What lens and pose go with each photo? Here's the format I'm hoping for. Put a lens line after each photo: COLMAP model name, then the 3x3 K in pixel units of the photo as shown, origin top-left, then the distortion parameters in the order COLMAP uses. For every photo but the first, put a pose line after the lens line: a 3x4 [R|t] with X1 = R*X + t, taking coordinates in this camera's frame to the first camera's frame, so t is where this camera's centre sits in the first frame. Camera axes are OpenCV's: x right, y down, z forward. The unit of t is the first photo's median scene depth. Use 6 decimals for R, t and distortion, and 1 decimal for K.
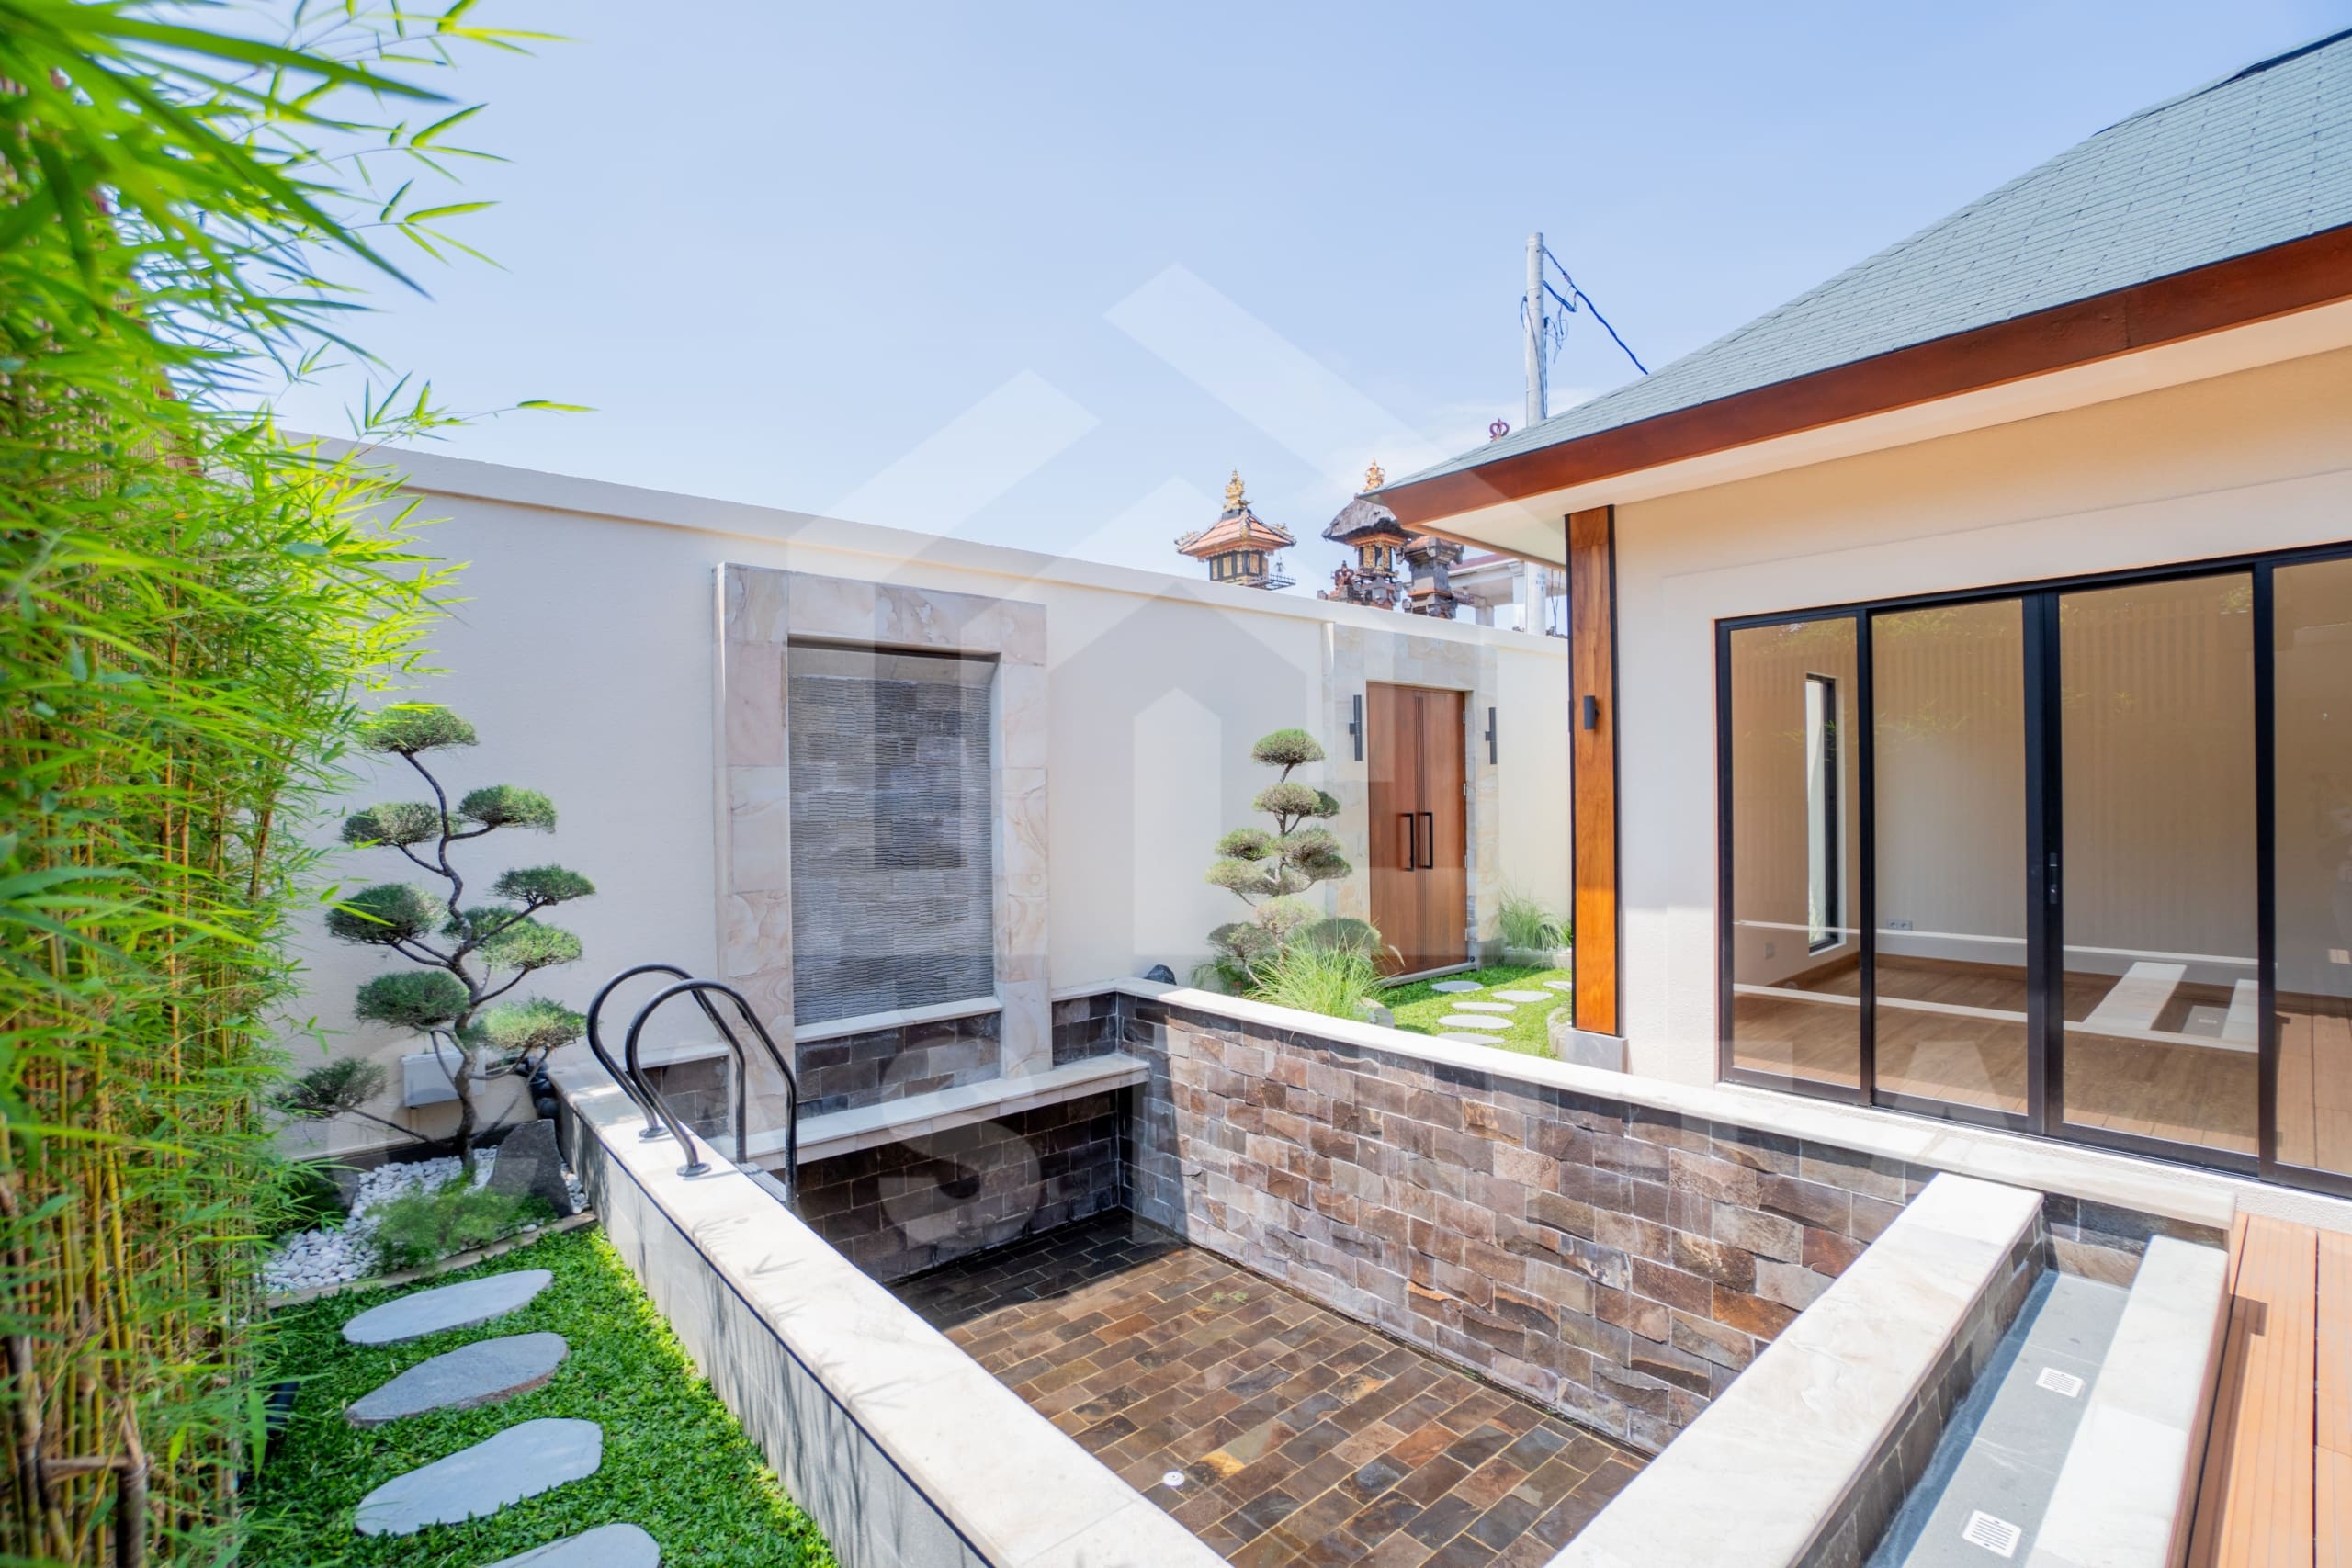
lens RADIAL K [[1042.0, 0, 1170.2], [0, 1042.0, 794.9], [0, 0, 1]] dist [-0.037681, 0.000278]
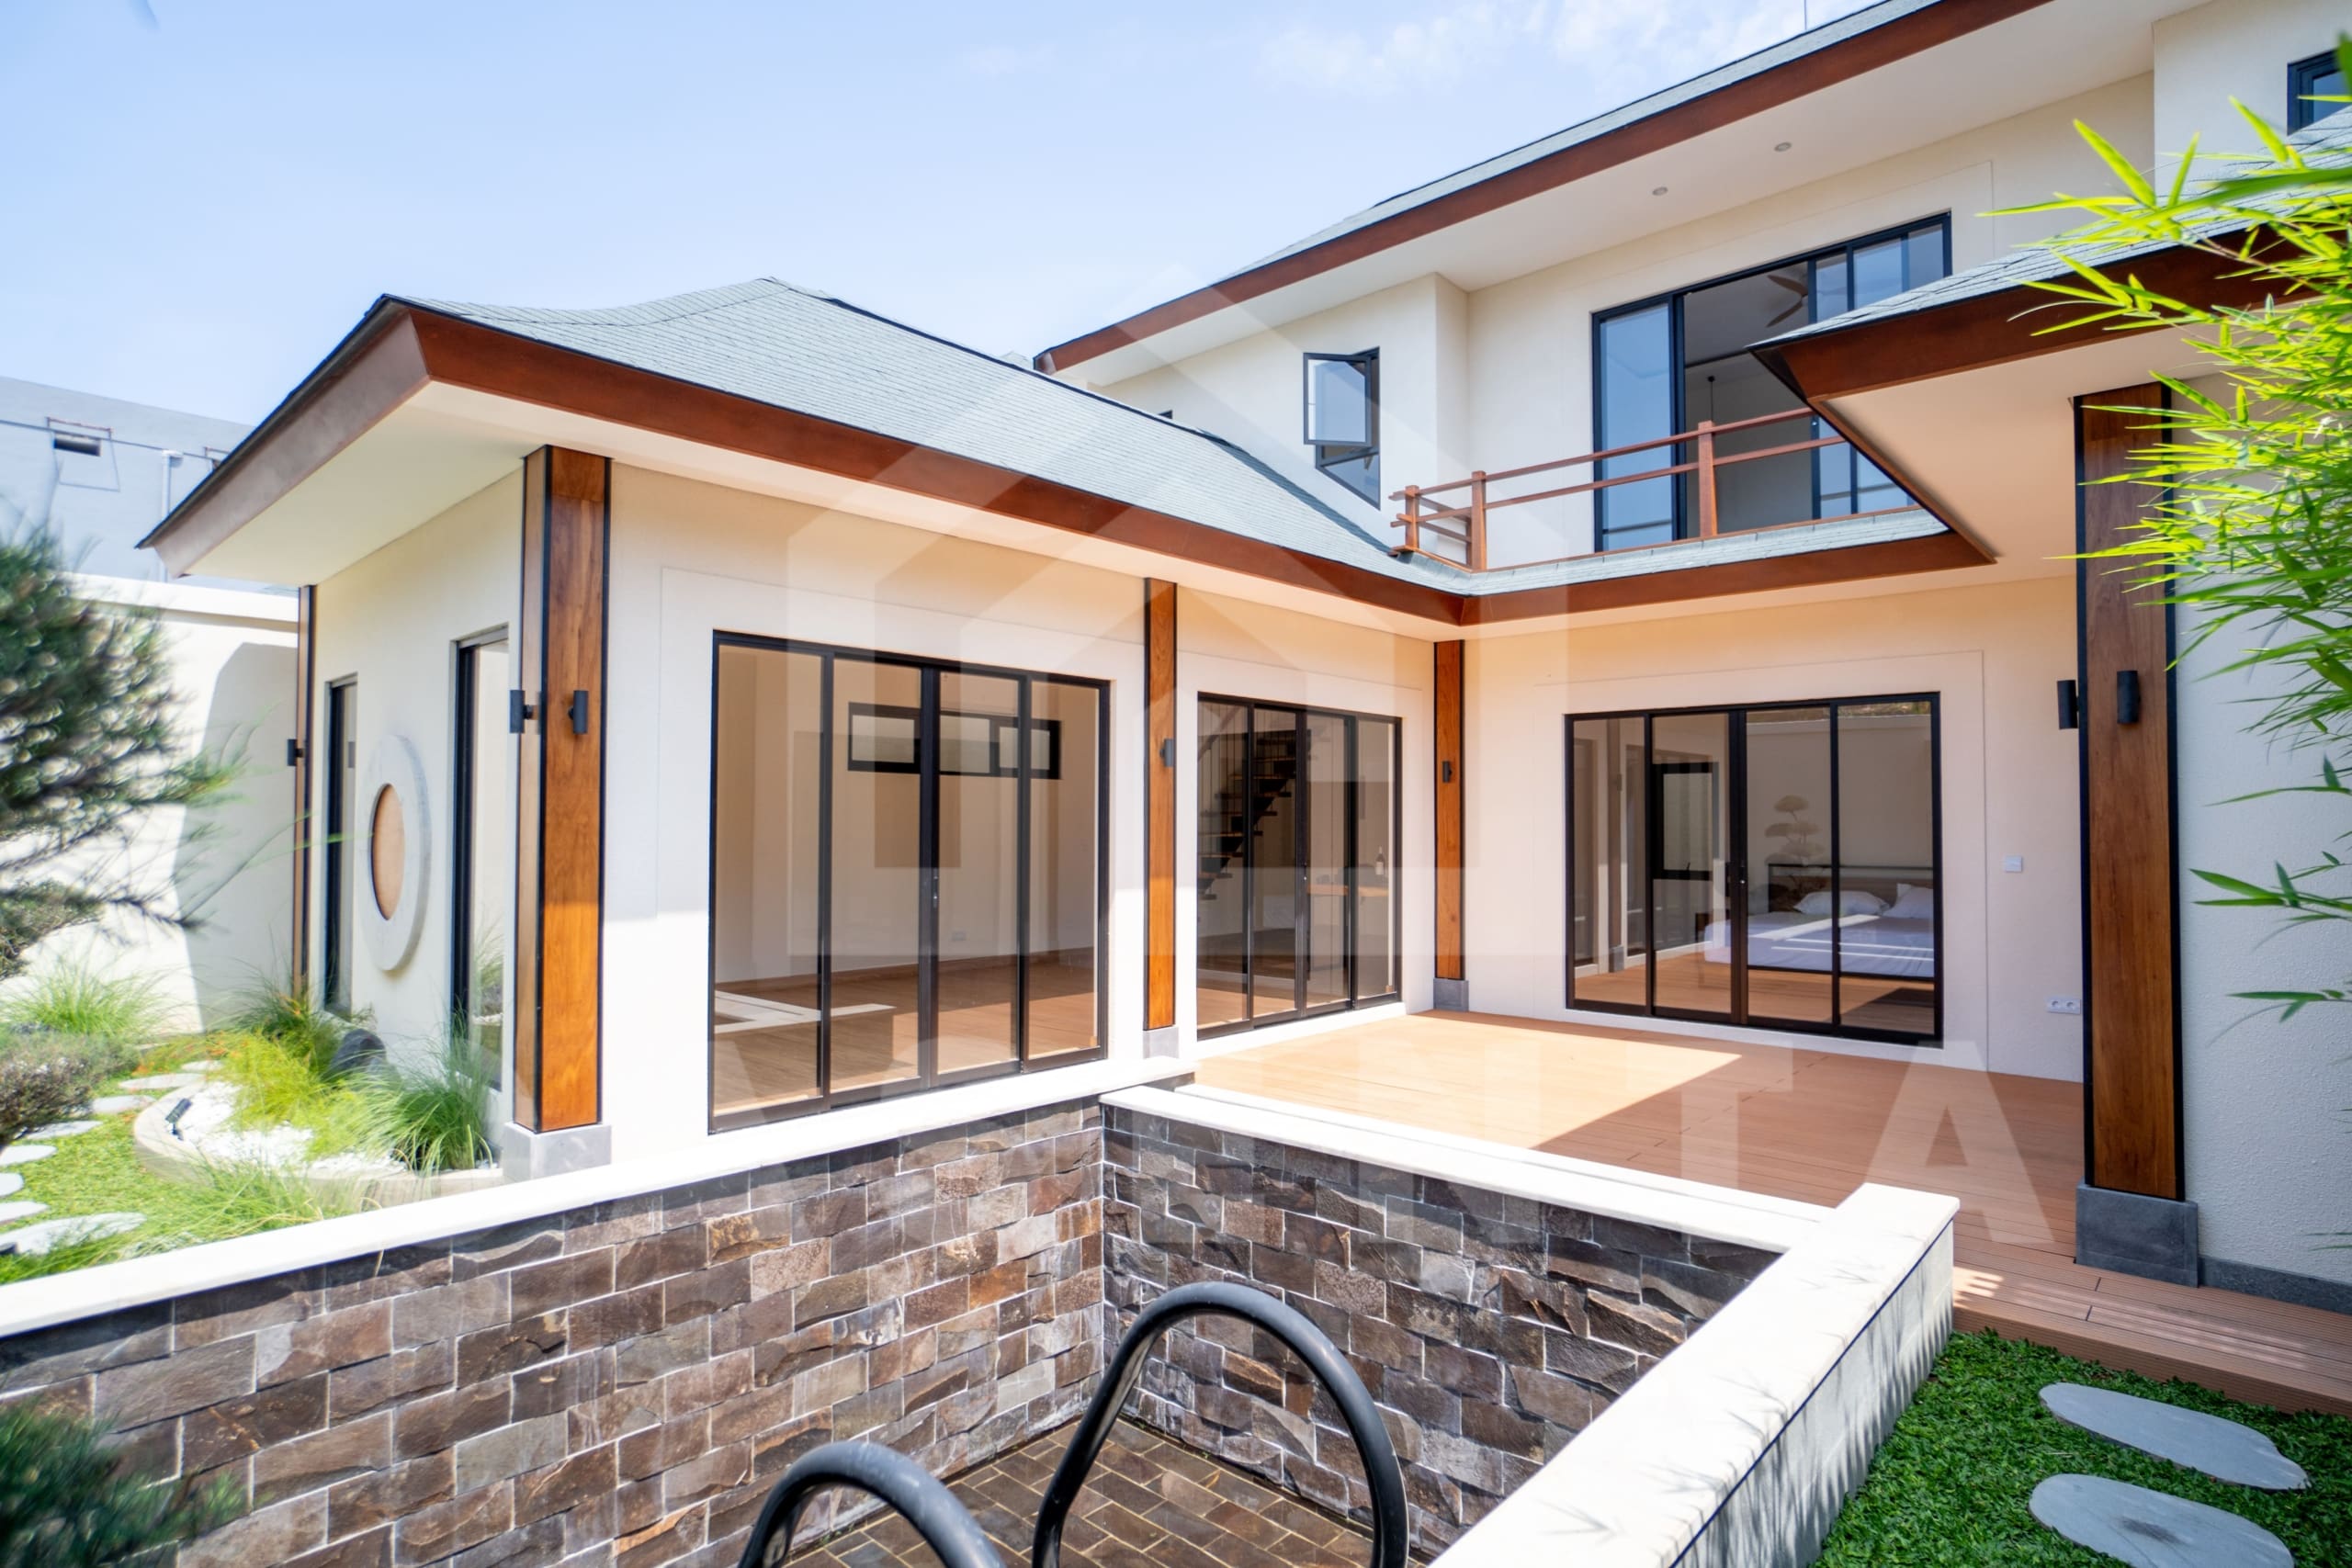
lens RADIAL K [[1201.7, 0, 1176.9], [0, 1201.7, 794.5], [0, 0, 1]] dist [0.002592, 0.000923]
pose [[-0.114907, 0.040819, 0.992537, -0.588810], [-0.007913, 0.999086, -0.042005, 0.017983], [-0.993345, -0.012681, -0.114479, 0.716173]]
